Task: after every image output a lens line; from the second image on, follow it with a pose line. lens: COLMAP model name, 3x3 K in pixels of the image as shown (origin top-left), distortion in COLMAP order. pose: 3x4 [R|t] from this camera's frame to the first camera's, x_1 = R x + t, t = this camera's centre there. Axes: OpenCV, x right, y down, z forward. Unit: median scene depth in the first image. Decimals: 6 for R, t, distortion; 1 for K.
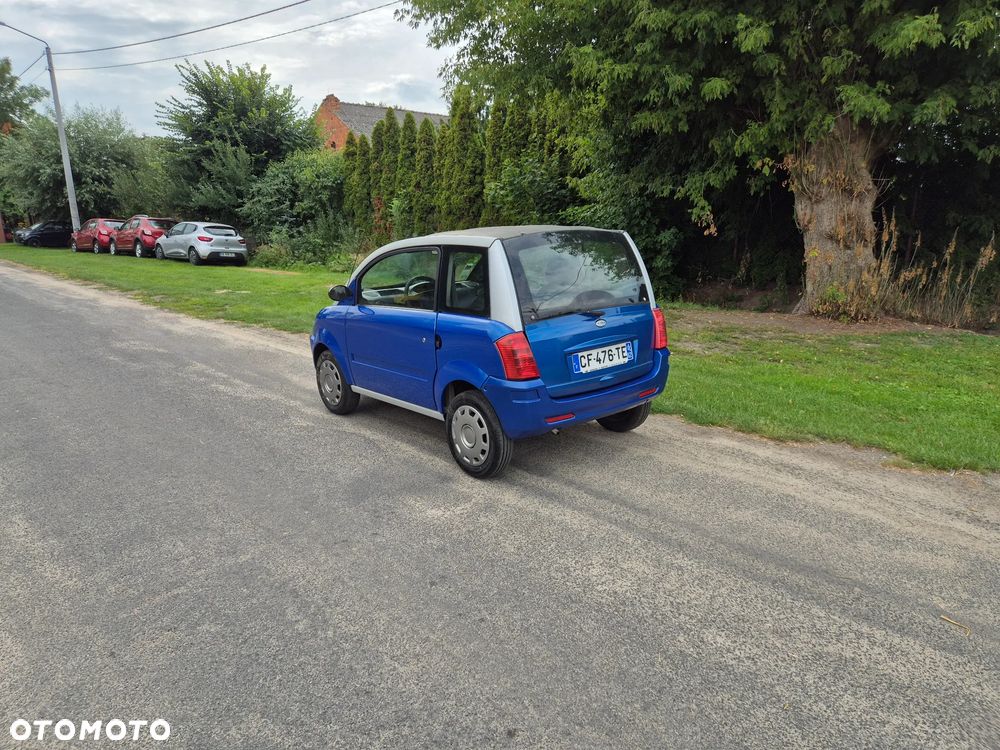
lens RADIAL K [[666.0, 0, 495.8], [0, 666.0, 369.2], [0, 0, 1]] dist [0.070948, -0.058605]
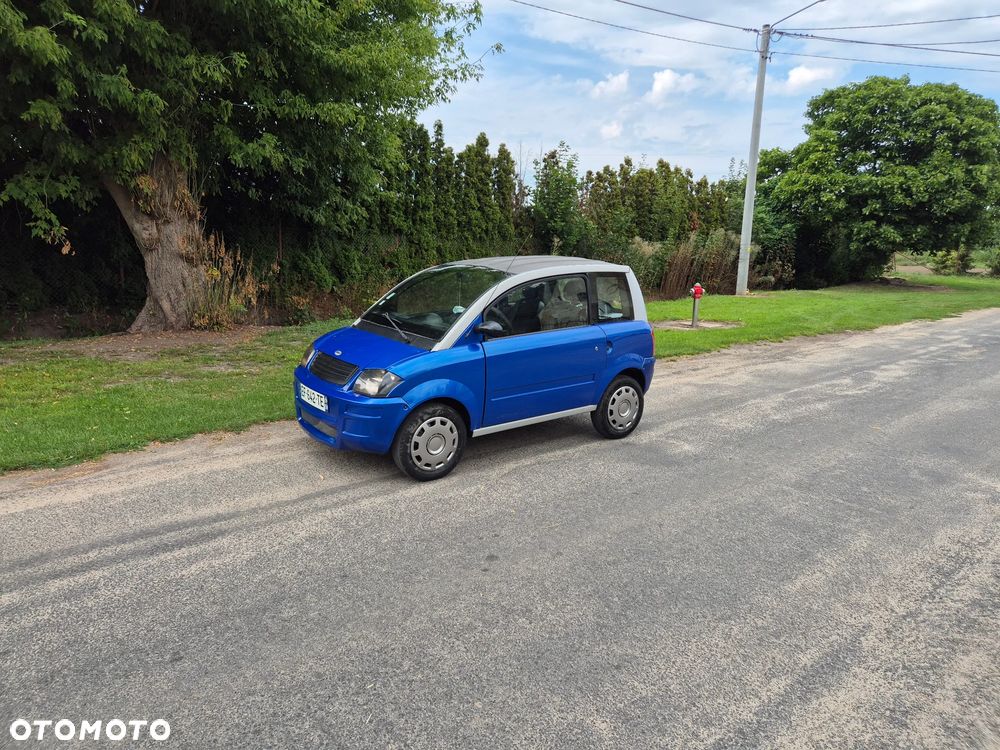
lens RADIAL K [[664.4, 0, 501.8], [0, 664.4, 363.3], [0, 0, 1]] dist [0.070593, -0.060547]
pose [[0.051879, -0.169653, 0.984137, -0.519637], [0.191470, 0.968872, 0.156928, -0.095013], [-0.980126, 0.180292, 0.082747, 0.416092]]
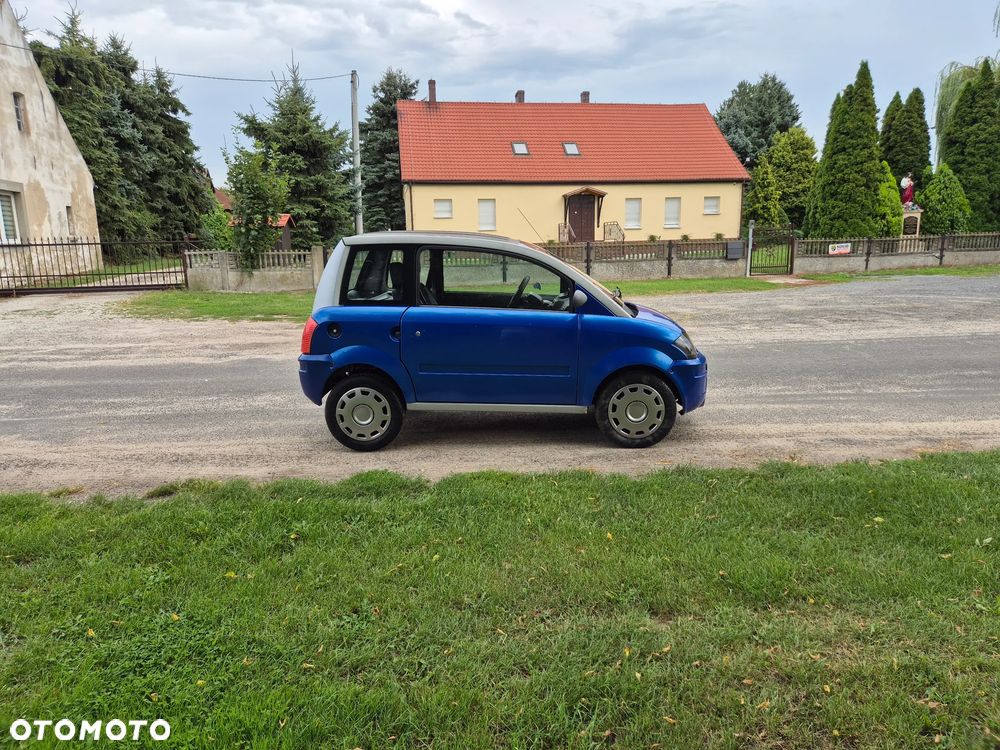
lens RADIAL K [[669.2, 0, 500.1], [0, 669.2, 359.0], [0, 0, 1]] dist [0.071847, -0.059206]
pose [[-0.674014, 0.158068, -0.721609, 0.326853], [-0.135321, 0.933890, 0.330964, -0.166887], [0.726218, 0.320723, -0.608065, 0.762308]]
